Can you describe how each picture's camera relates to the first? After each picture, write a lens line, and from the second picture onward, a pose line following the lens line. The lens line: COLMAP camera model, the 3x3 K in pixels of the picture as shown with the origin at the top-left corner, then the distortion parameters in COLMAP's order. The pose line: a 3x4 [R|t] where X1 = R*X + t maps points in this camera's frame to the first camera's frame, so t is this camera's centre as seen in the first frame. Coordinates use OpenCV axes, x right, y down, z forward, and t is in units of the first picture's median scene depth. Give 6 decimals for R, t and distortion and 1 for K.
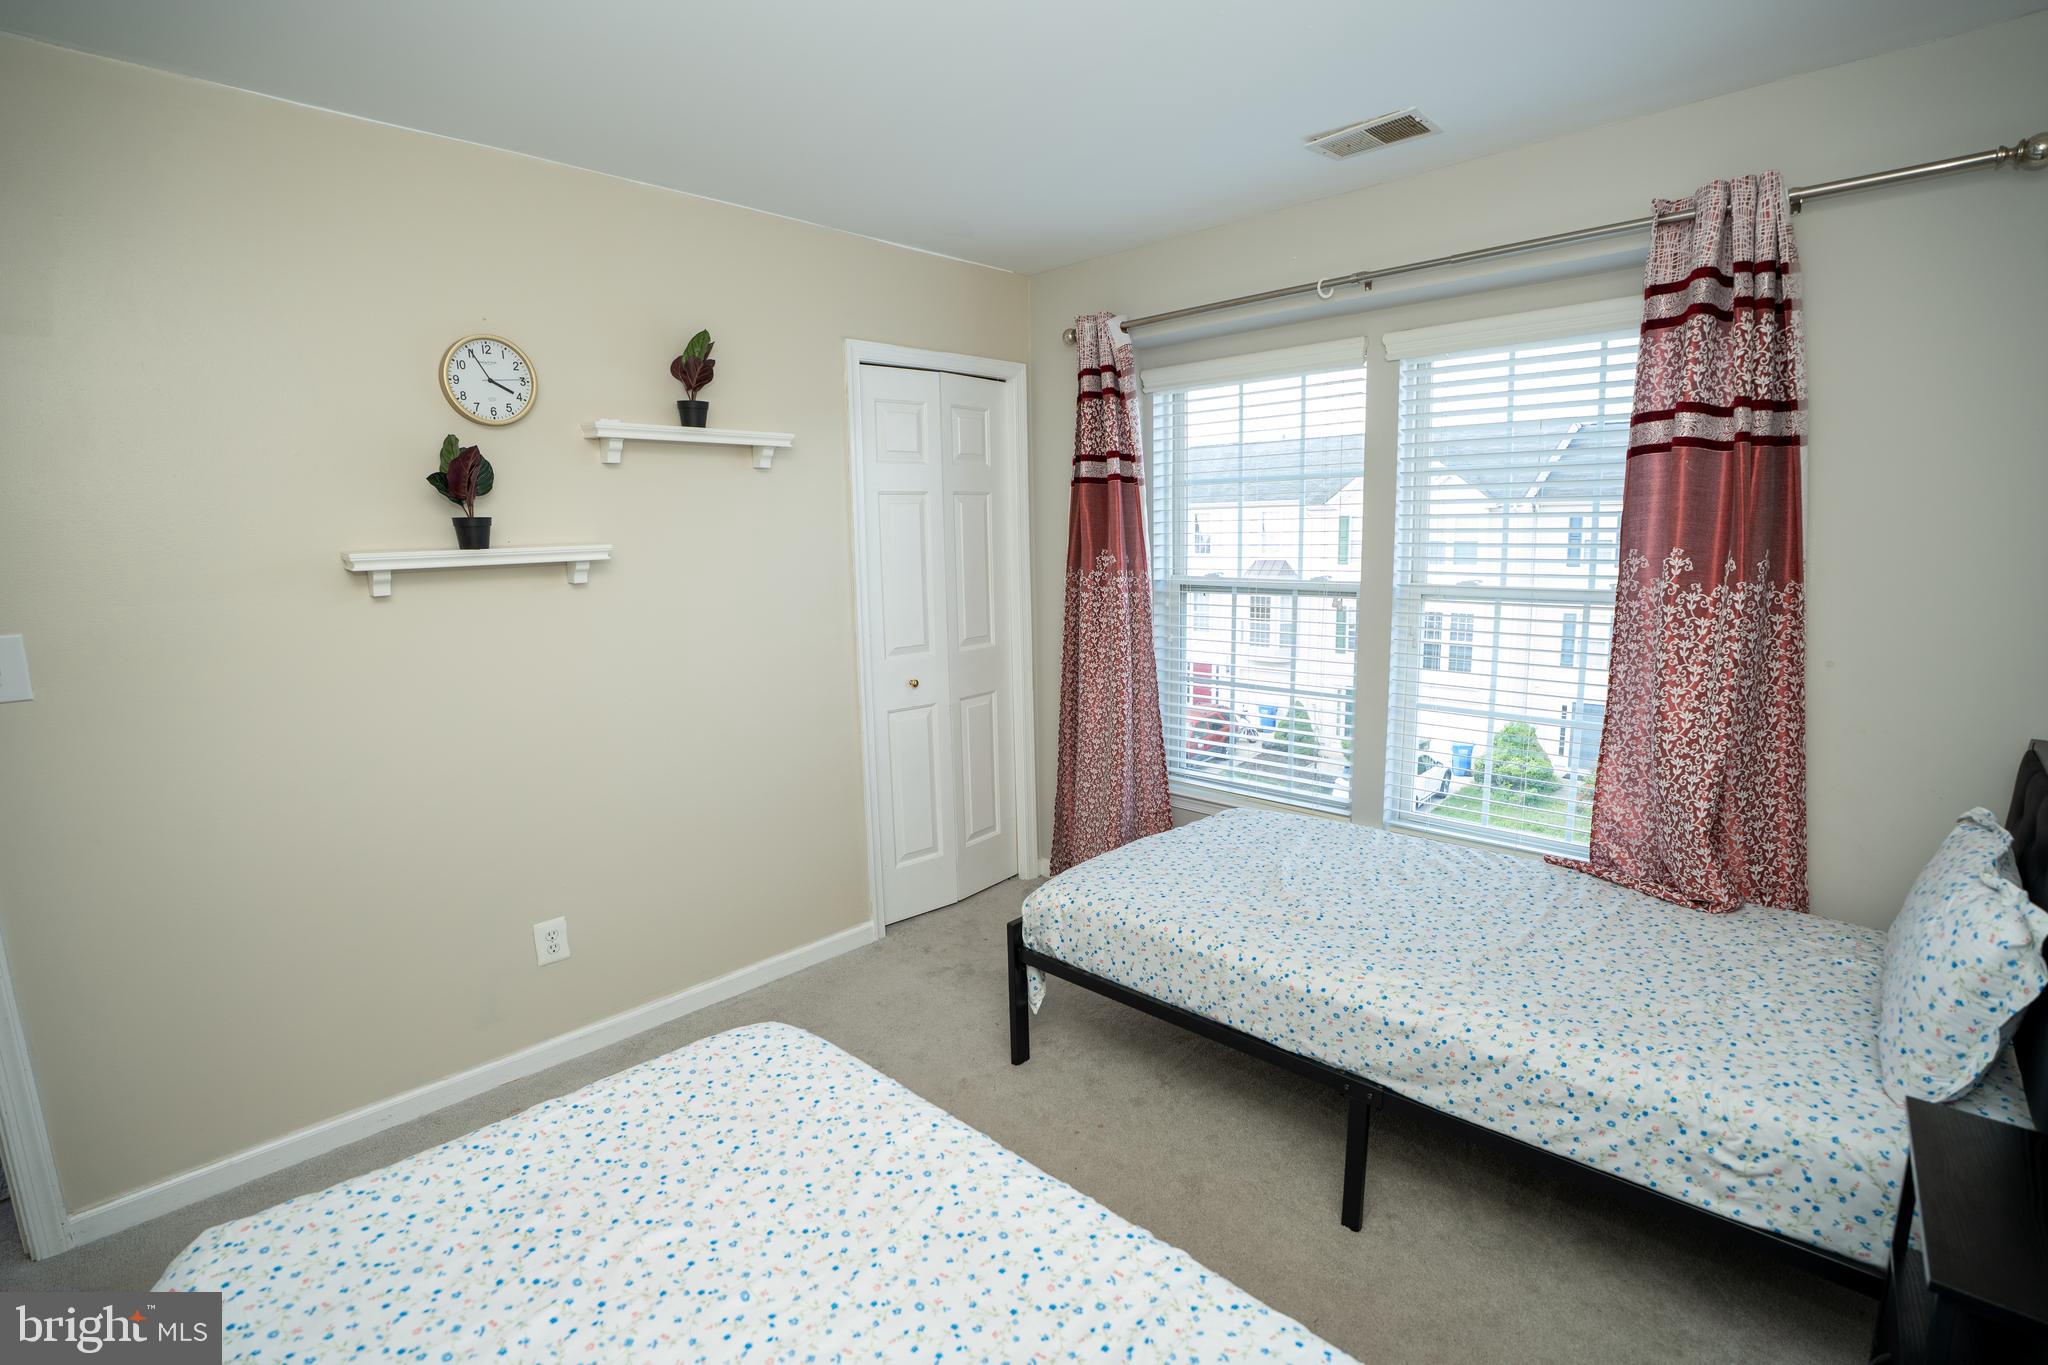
lens RADIAL K [[942.5, 0, 1022.1], [0, 942.5, 680.8], [0, 0, 1]] dist [-0.071066, 0.020591]
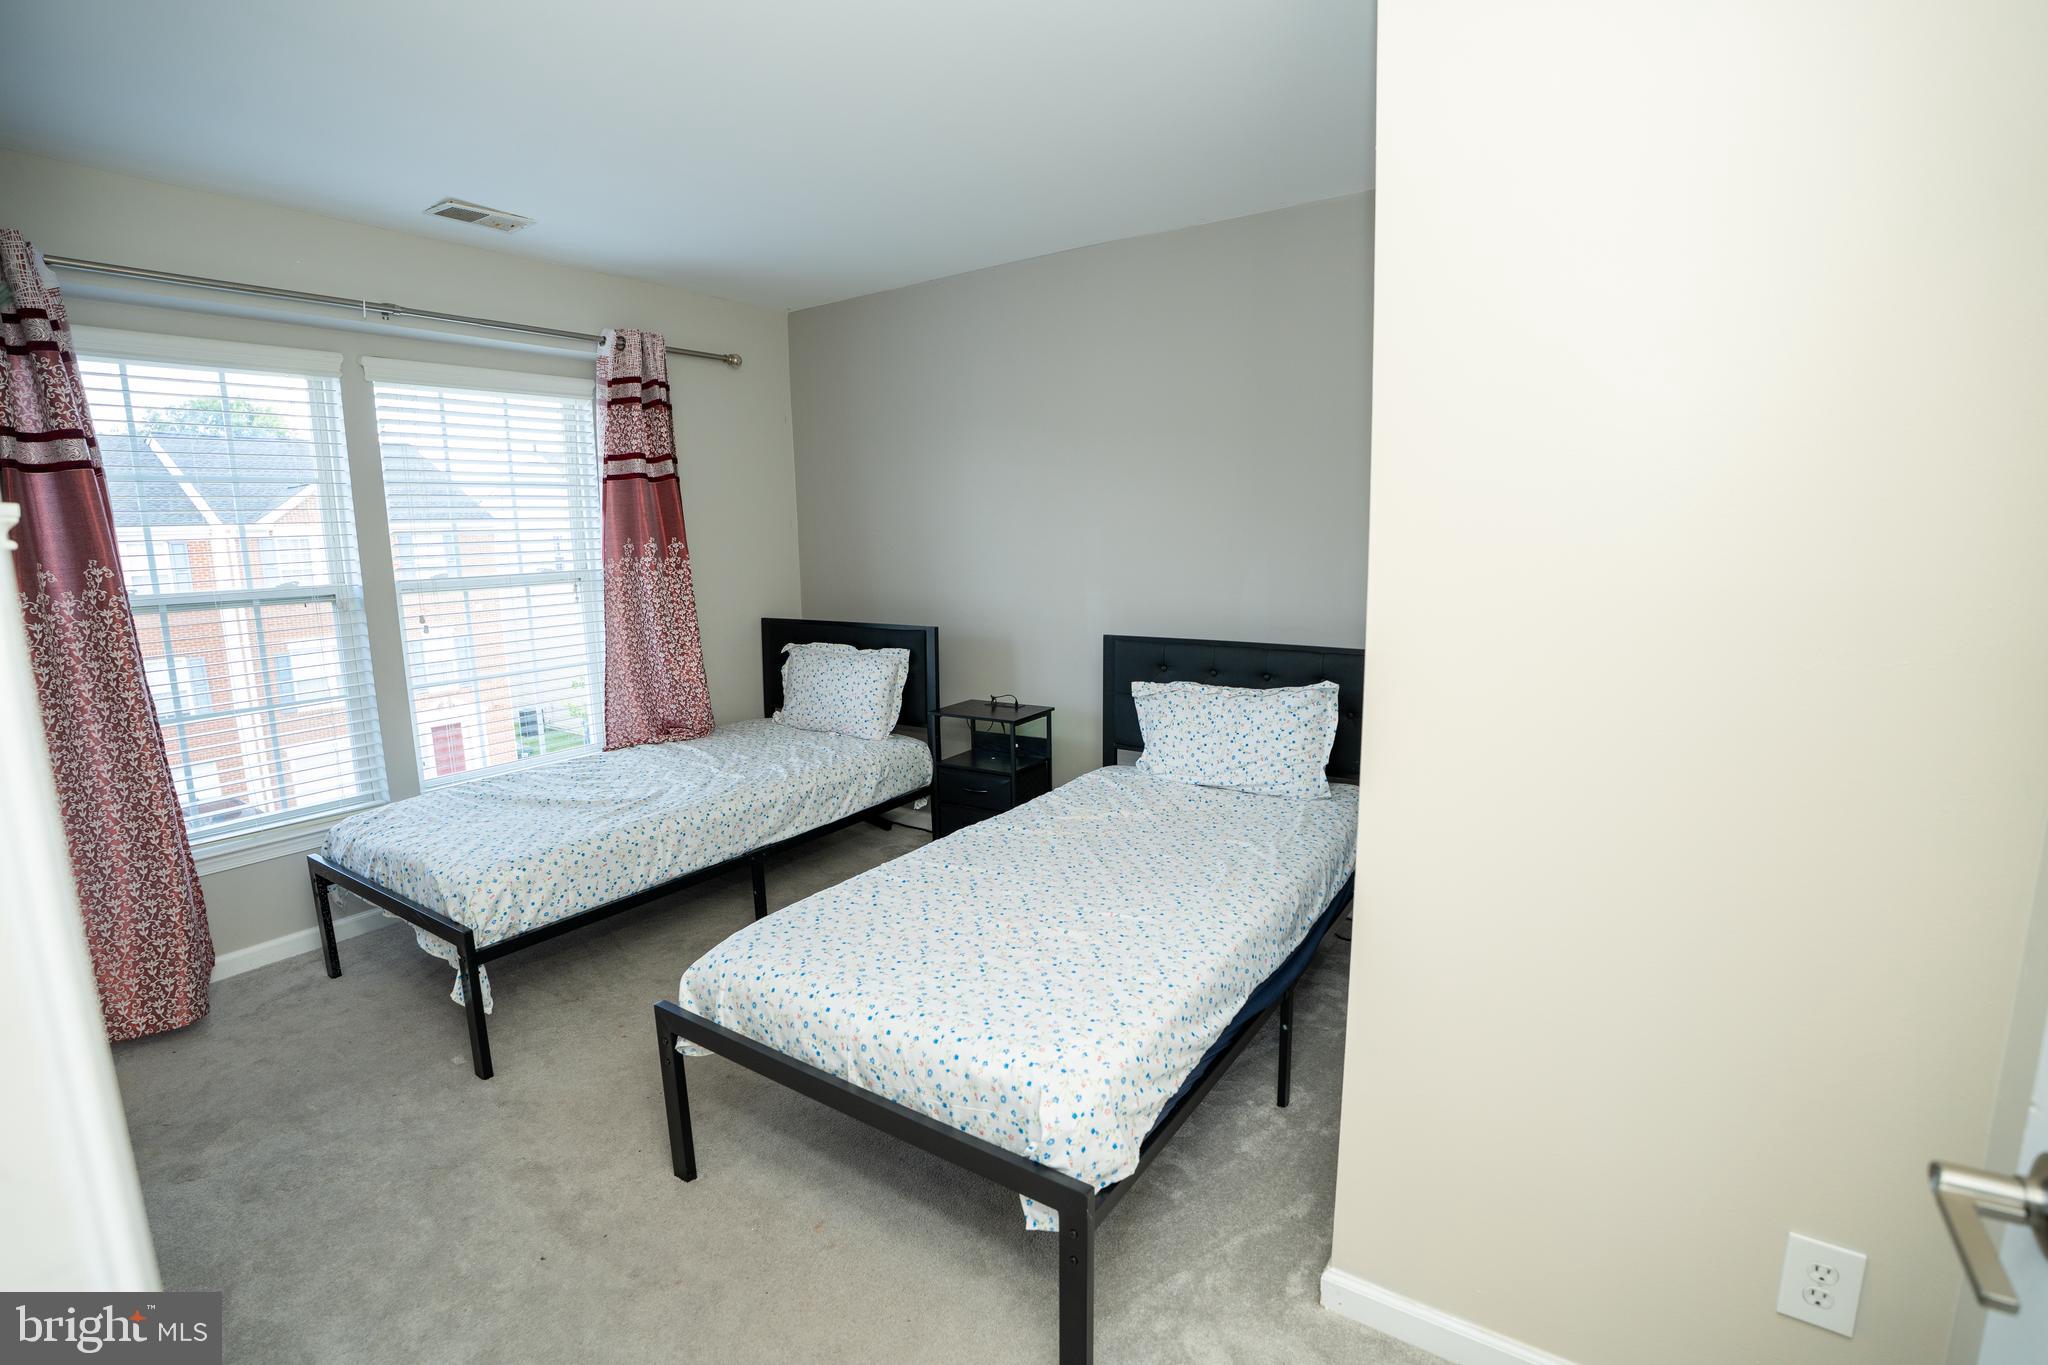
lens RADIAL K [[942.5, 0, 1022.1], [0, 942.5, 680.8], [0, 0, 1]] dist [-0.071066, 0.020591]
pose [[-0.174036, -0.143350, 0.974250, -0.523297], [0.173736, 0.969359, 0.173666, -0.029686], [-0.969292, 0.199486, -0.143798, 0.283481]]
